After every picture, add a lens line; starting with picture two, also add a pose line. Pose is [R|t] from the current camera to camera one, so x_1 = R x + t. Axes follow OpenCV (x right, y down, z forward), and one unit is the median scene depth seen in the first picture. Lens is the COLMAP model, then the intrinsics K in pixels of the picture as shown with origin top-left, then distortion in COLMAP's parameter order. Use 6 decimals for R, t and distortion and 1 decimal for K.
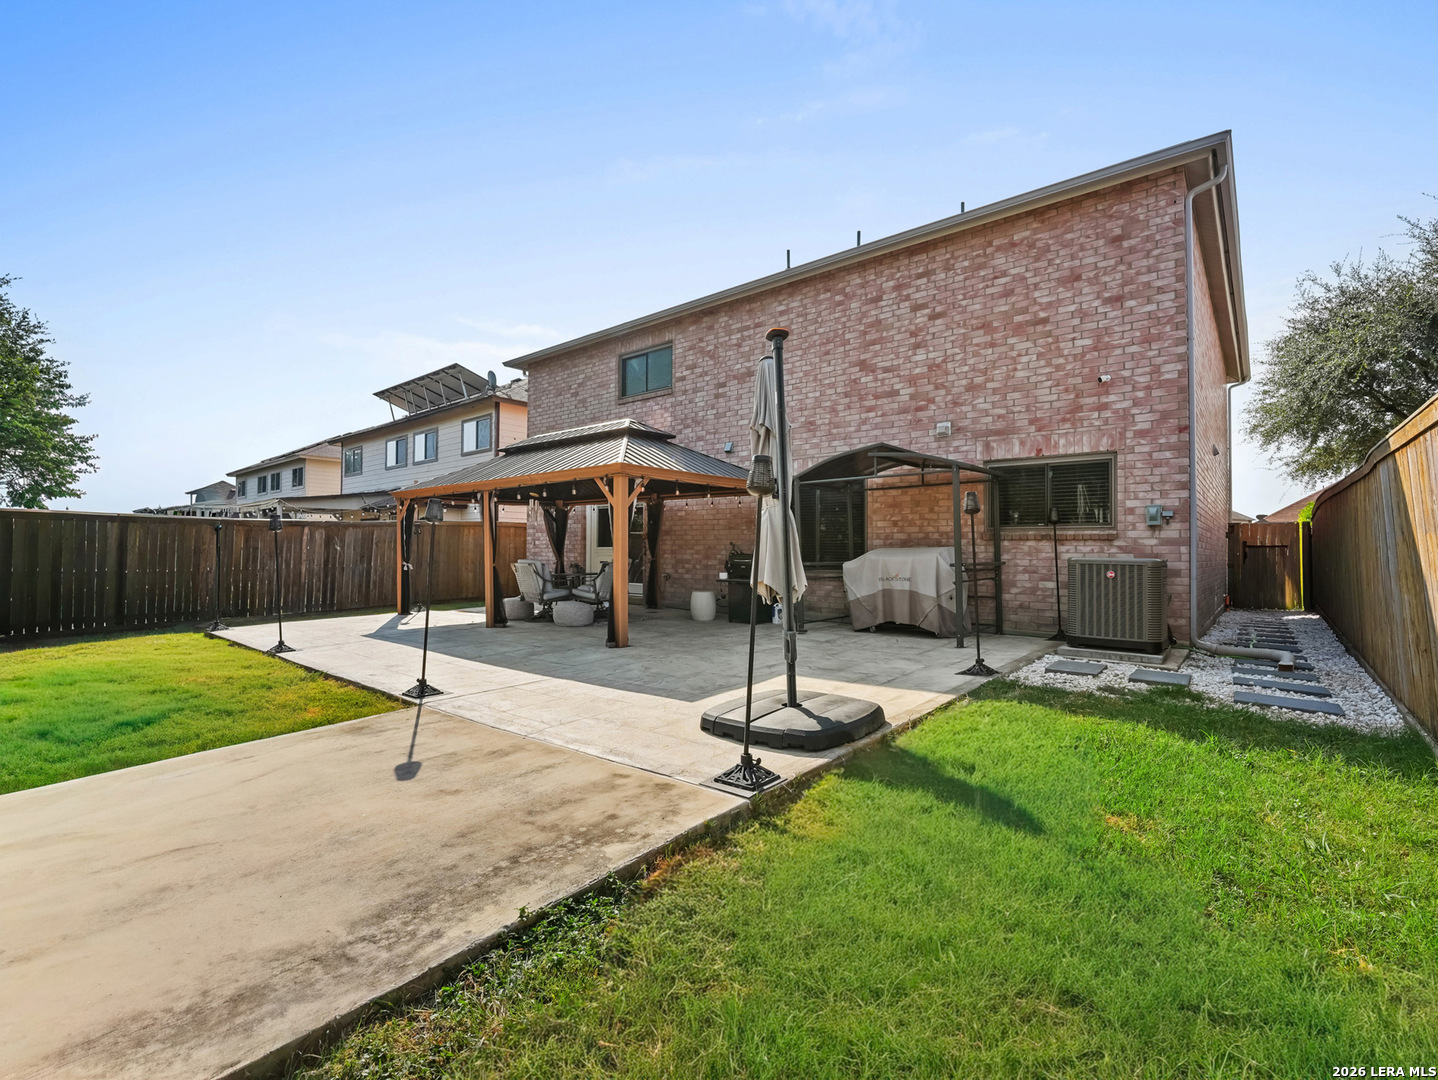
lens RADIAL K [[668.2, 0, 705.4], [0, 668.2, 543.7], [0, 0, 1]] dist [-0.024233, 0.000533]
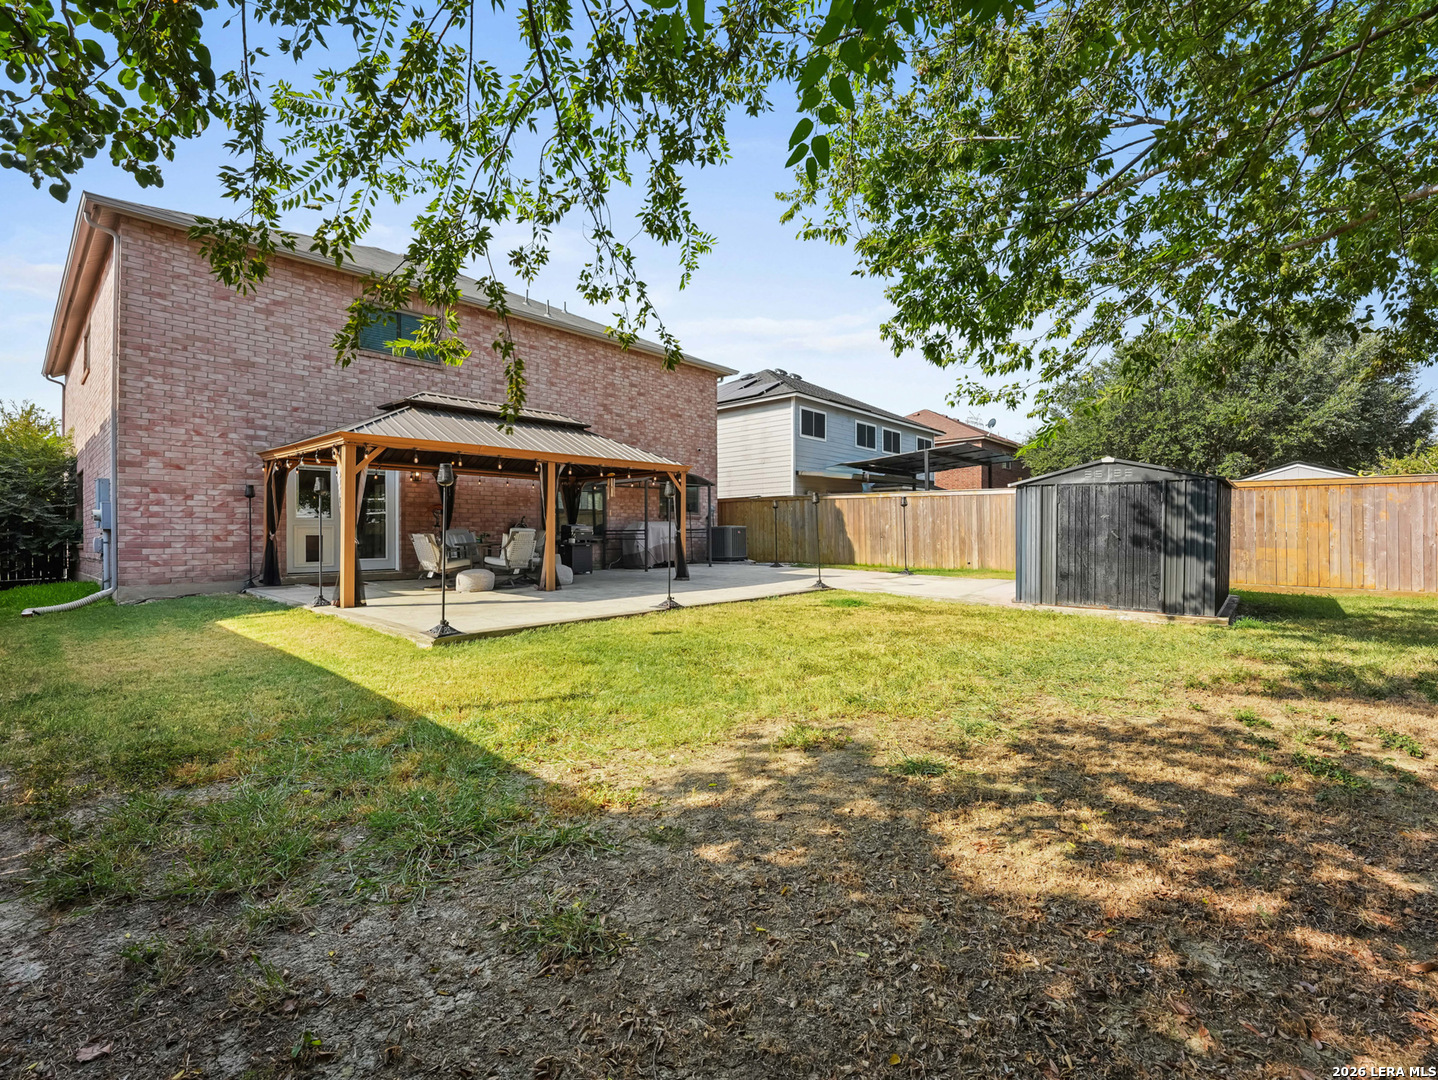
lens RADIAL K [[656.6, 0, 719.6], [0, 656.6, 537.3], [0, 0, 1]] dist [-0.025036, 0.000942]
pose [[0.009549, -0.008844, 0.999915, -1.280523], [-0.002138, 0.999958, 0.008865, 0.028246], [-0.999952, -0.002222, 0.009530, 0.681109]]
